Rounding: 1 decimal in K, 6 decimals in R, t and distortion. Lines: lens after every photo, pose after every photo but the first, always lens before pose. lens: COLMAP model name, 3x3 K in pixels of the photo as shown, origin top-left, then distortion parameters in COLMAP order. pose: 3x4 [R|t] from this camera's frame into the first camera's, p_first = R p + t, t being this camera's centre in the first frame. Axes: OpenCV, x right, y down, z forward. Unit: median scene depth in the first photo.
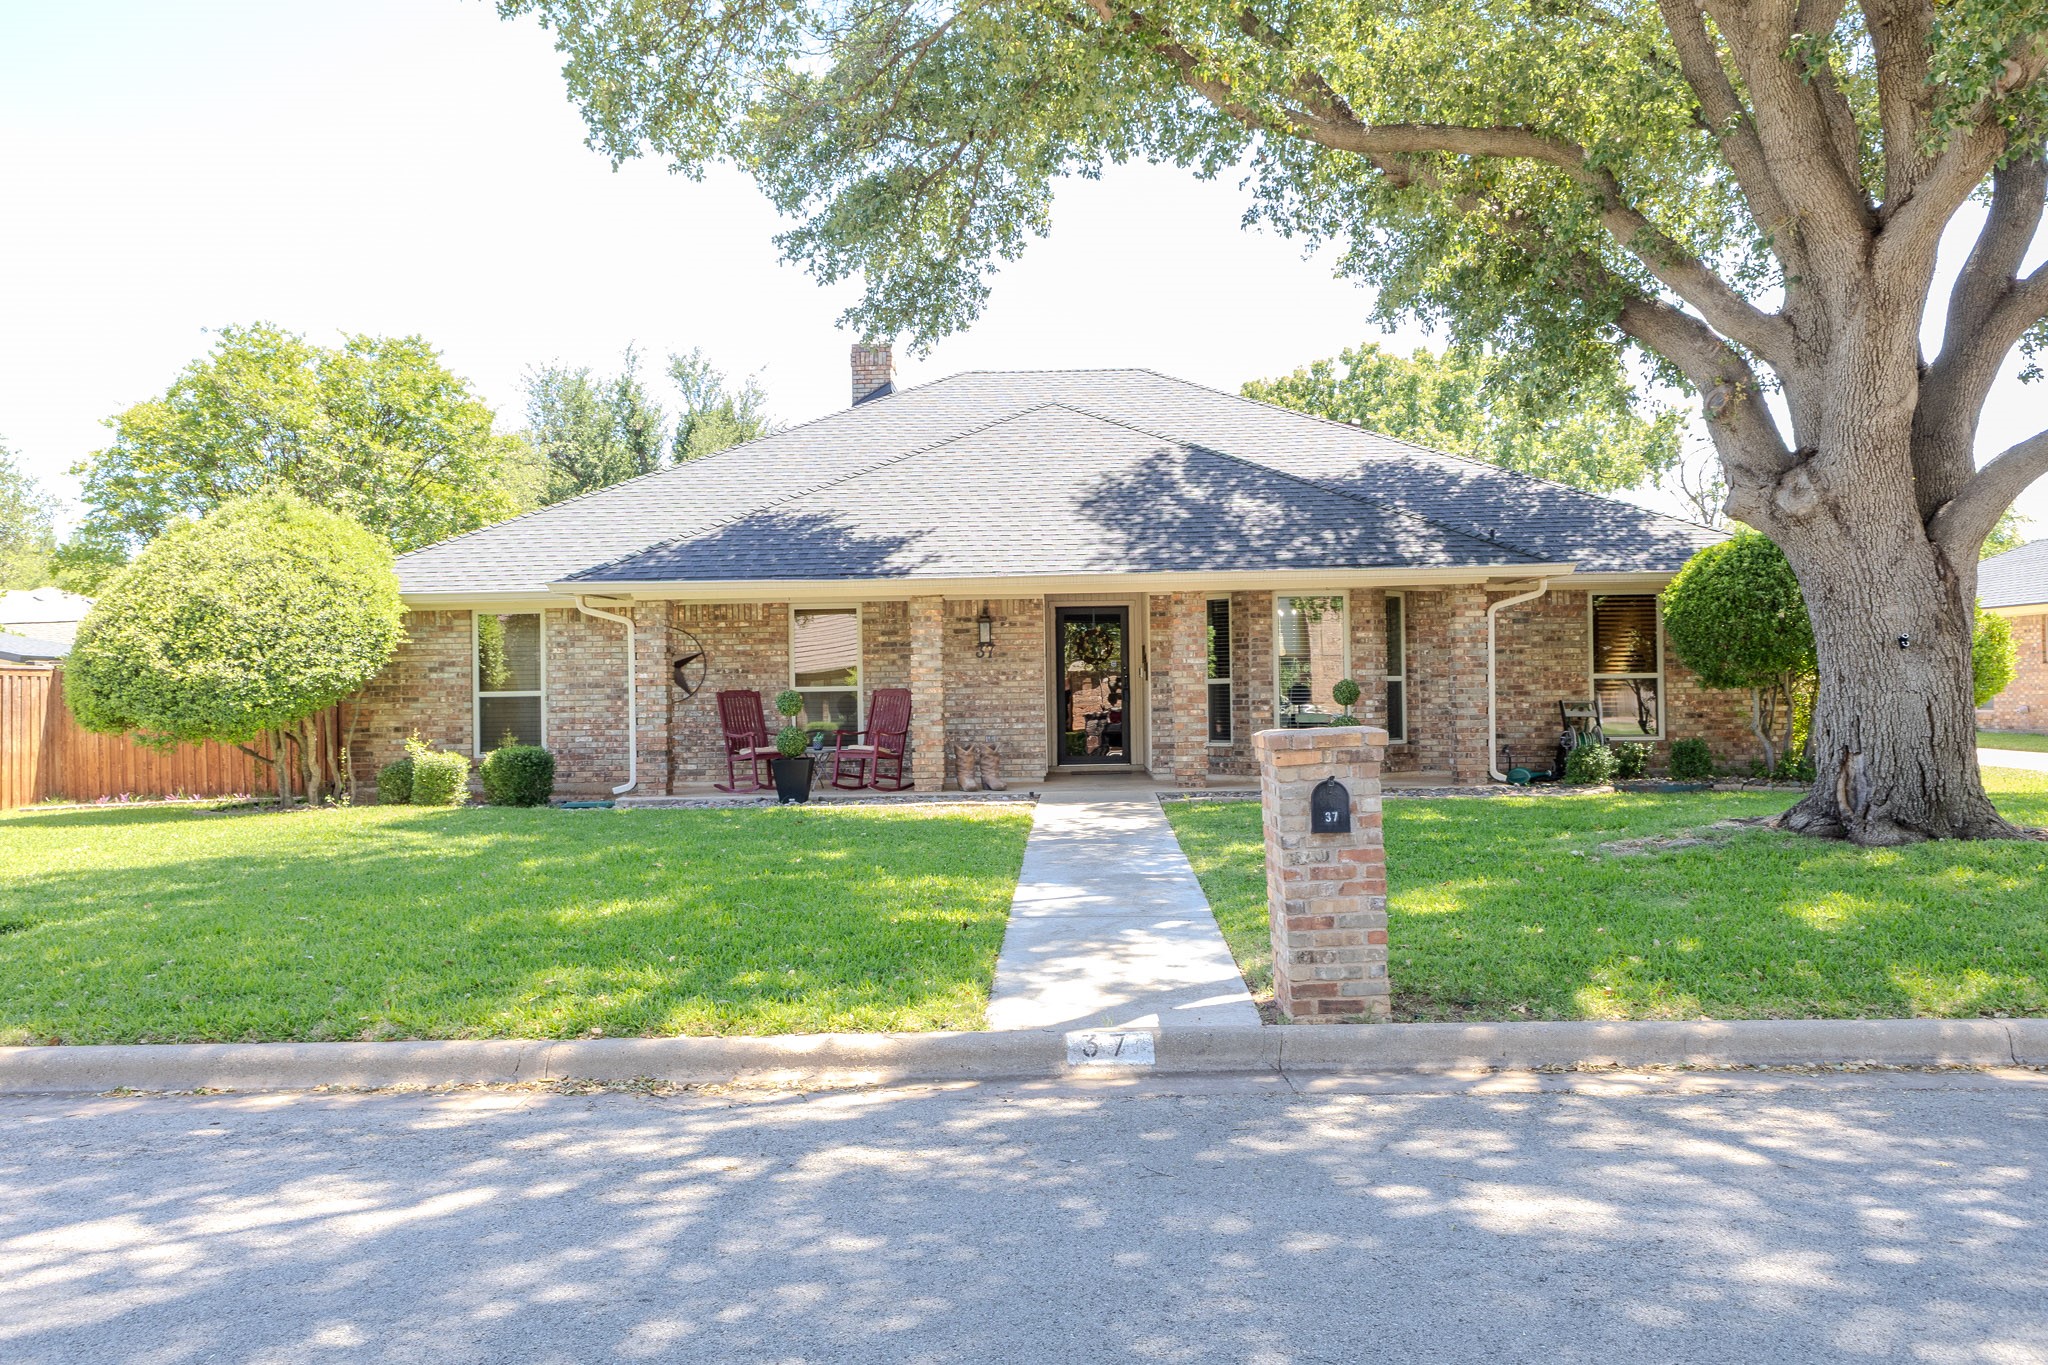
lens RADIAL K [[1498.7, 0, 1028.0], [0, 1498.7, 690.4], [0, 0, 1]] dist [0.022989, -0.027662]
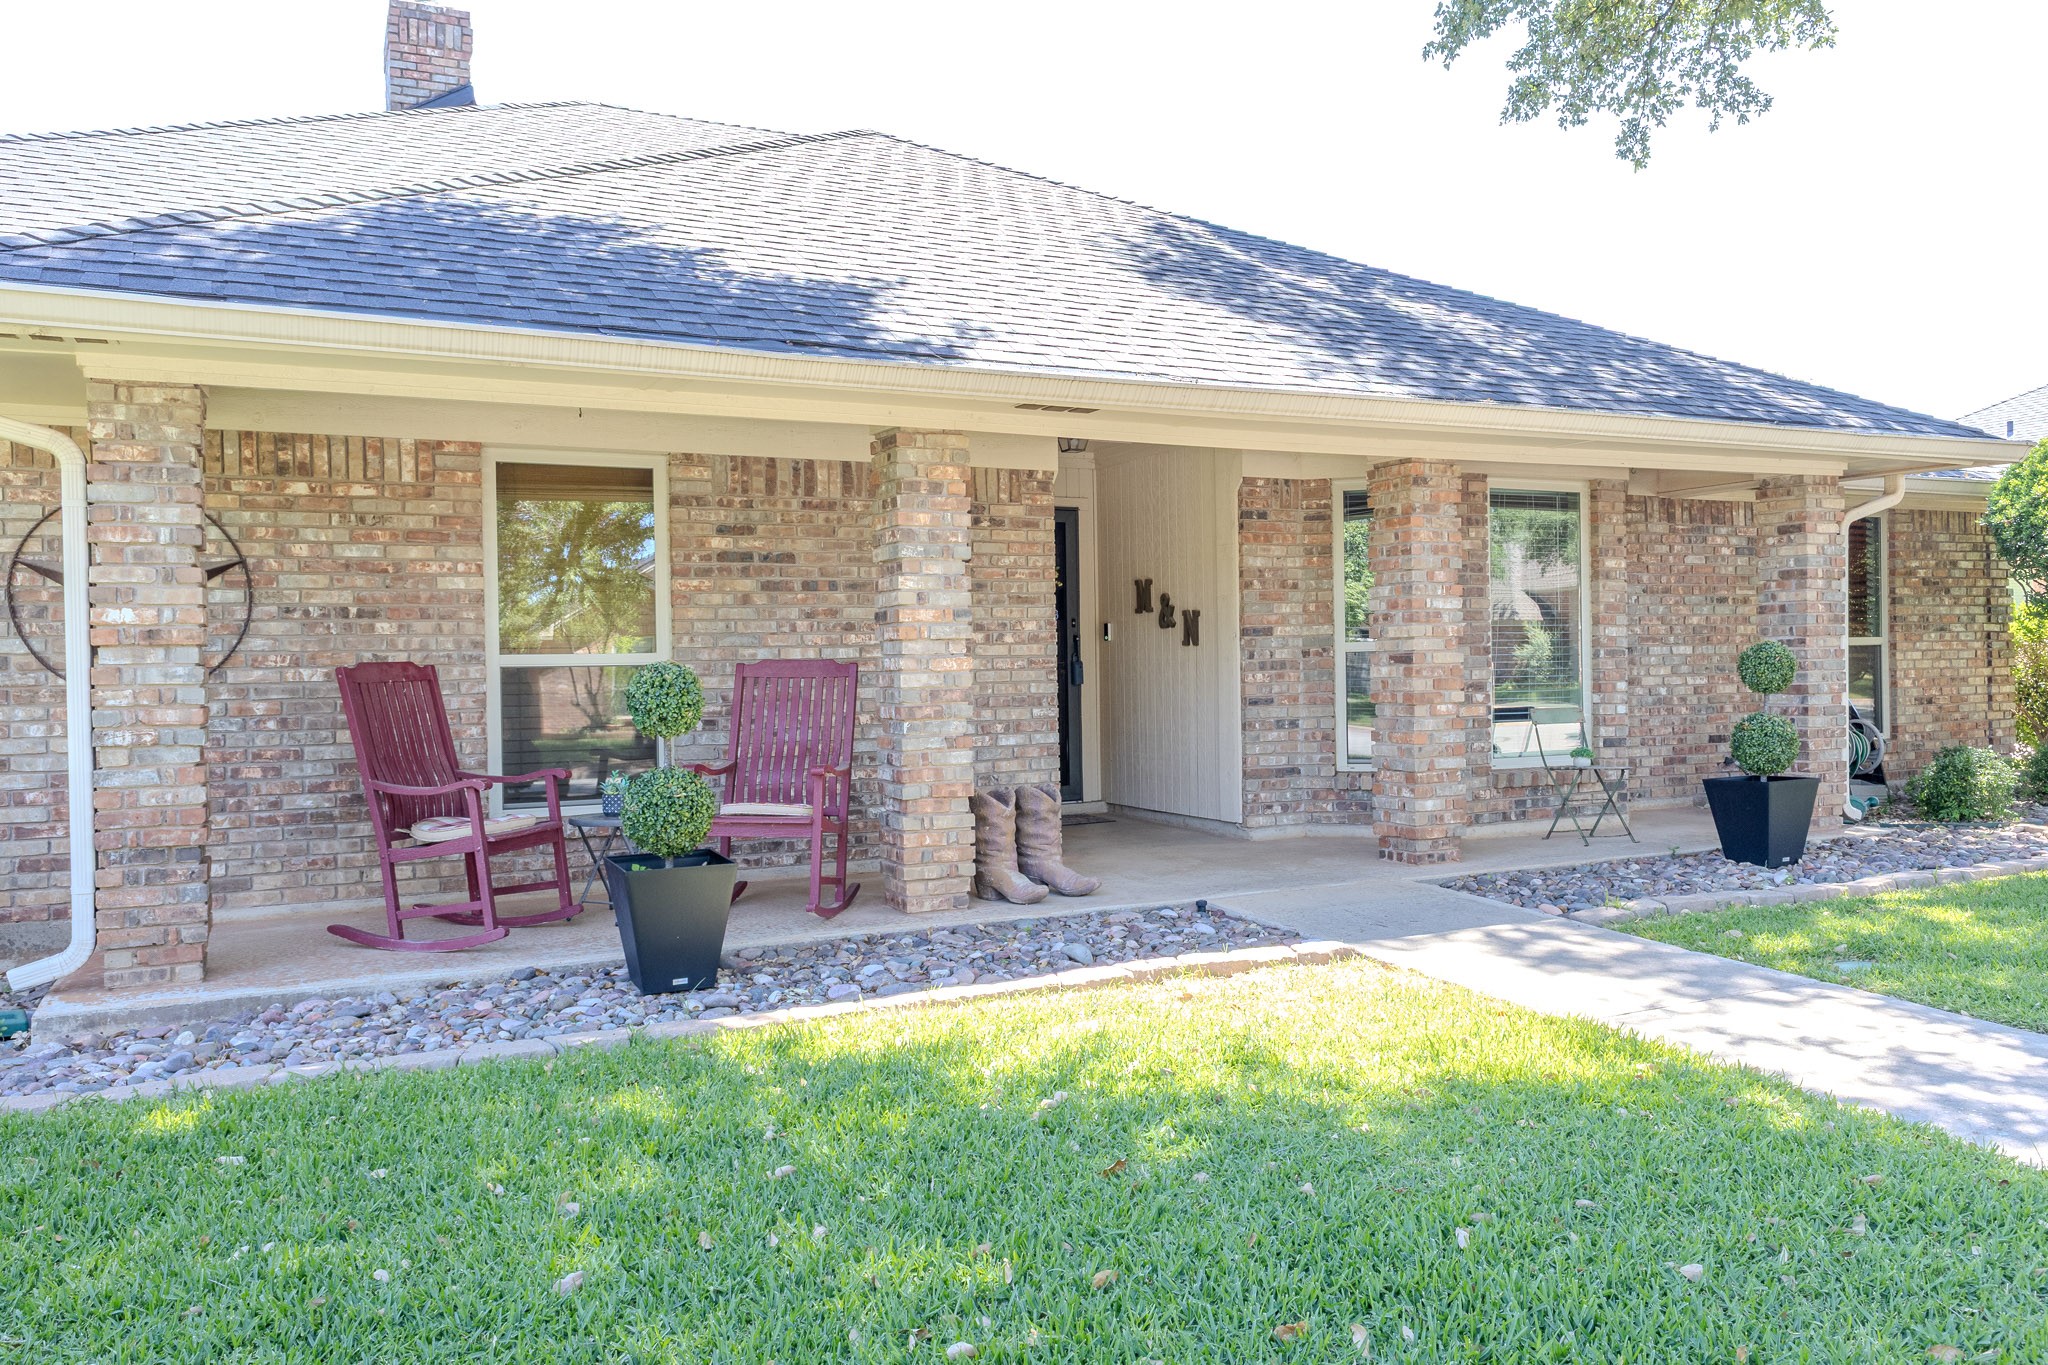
lens RADIAL K [[1498.7, 0, 1025.6], [0, 1498.7, 675.6], [0, 0, 1]] dist [0.022989, -0.027662]
pose [[0.890458, -0.002517, 0.455058, -0.221402], [-0.000713, 0.999976, 0.006927, 0.000559], [-0.455064, -0.006493, 0.890435, 0.599652]]
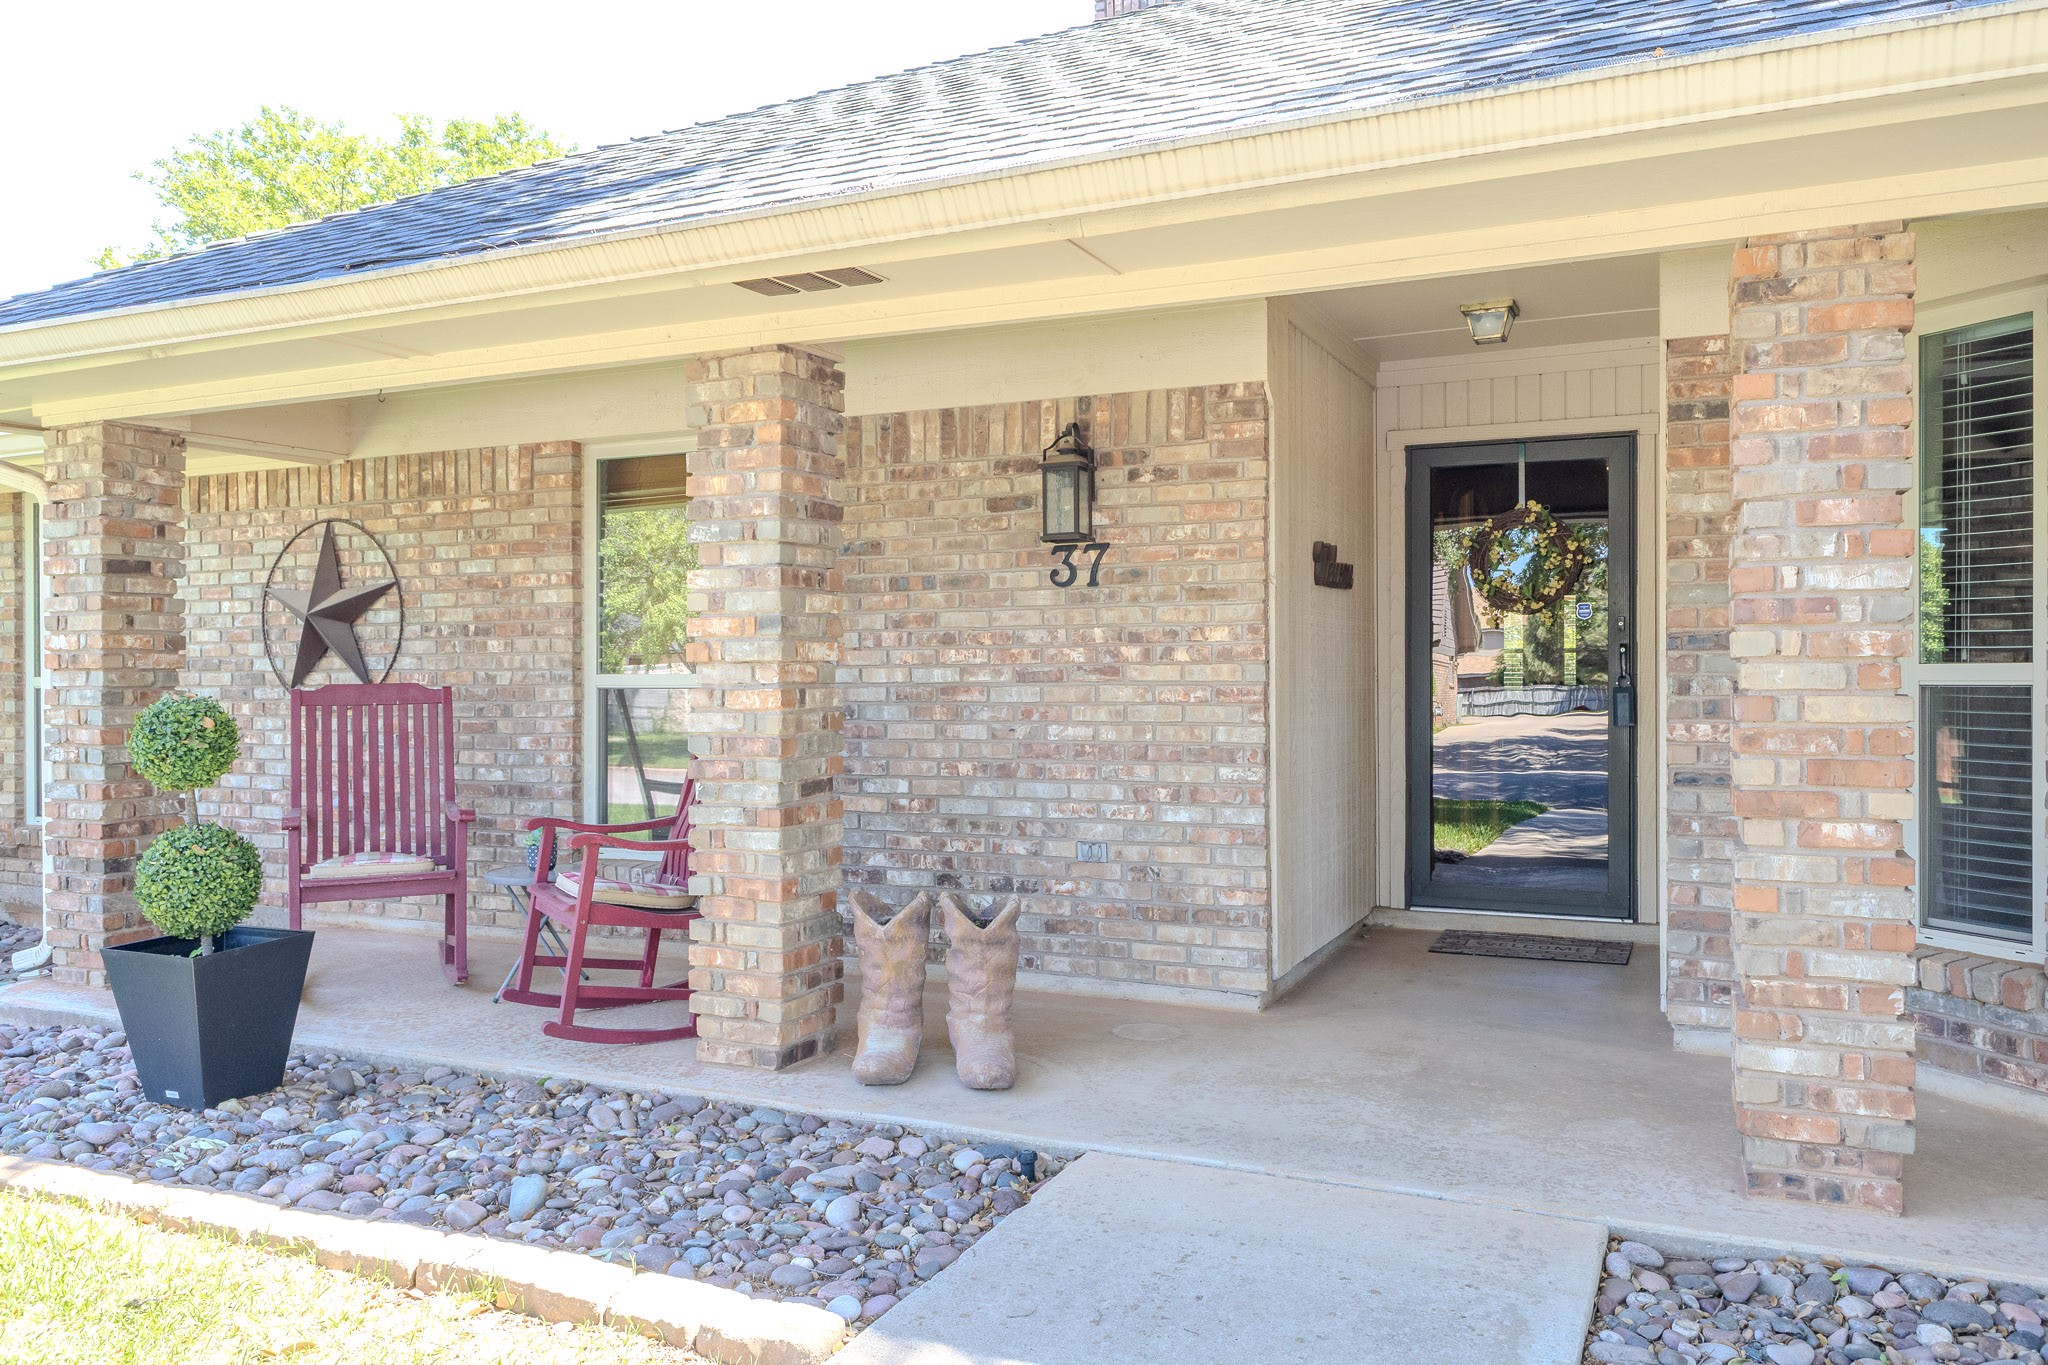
lens RADIAL K [[1498.7, 0, 1022.0], [0, 1498.7, 672.1], [0, 0, 1]] dist [0.022989, -0.027662]
pose [[0.915830, 0.011527, -0.401402, 0.087112], [-0.007207, 0.999899, 0.012272, -0.008175], [0.401503, -0.008346, 0.915820, 0.737474]]
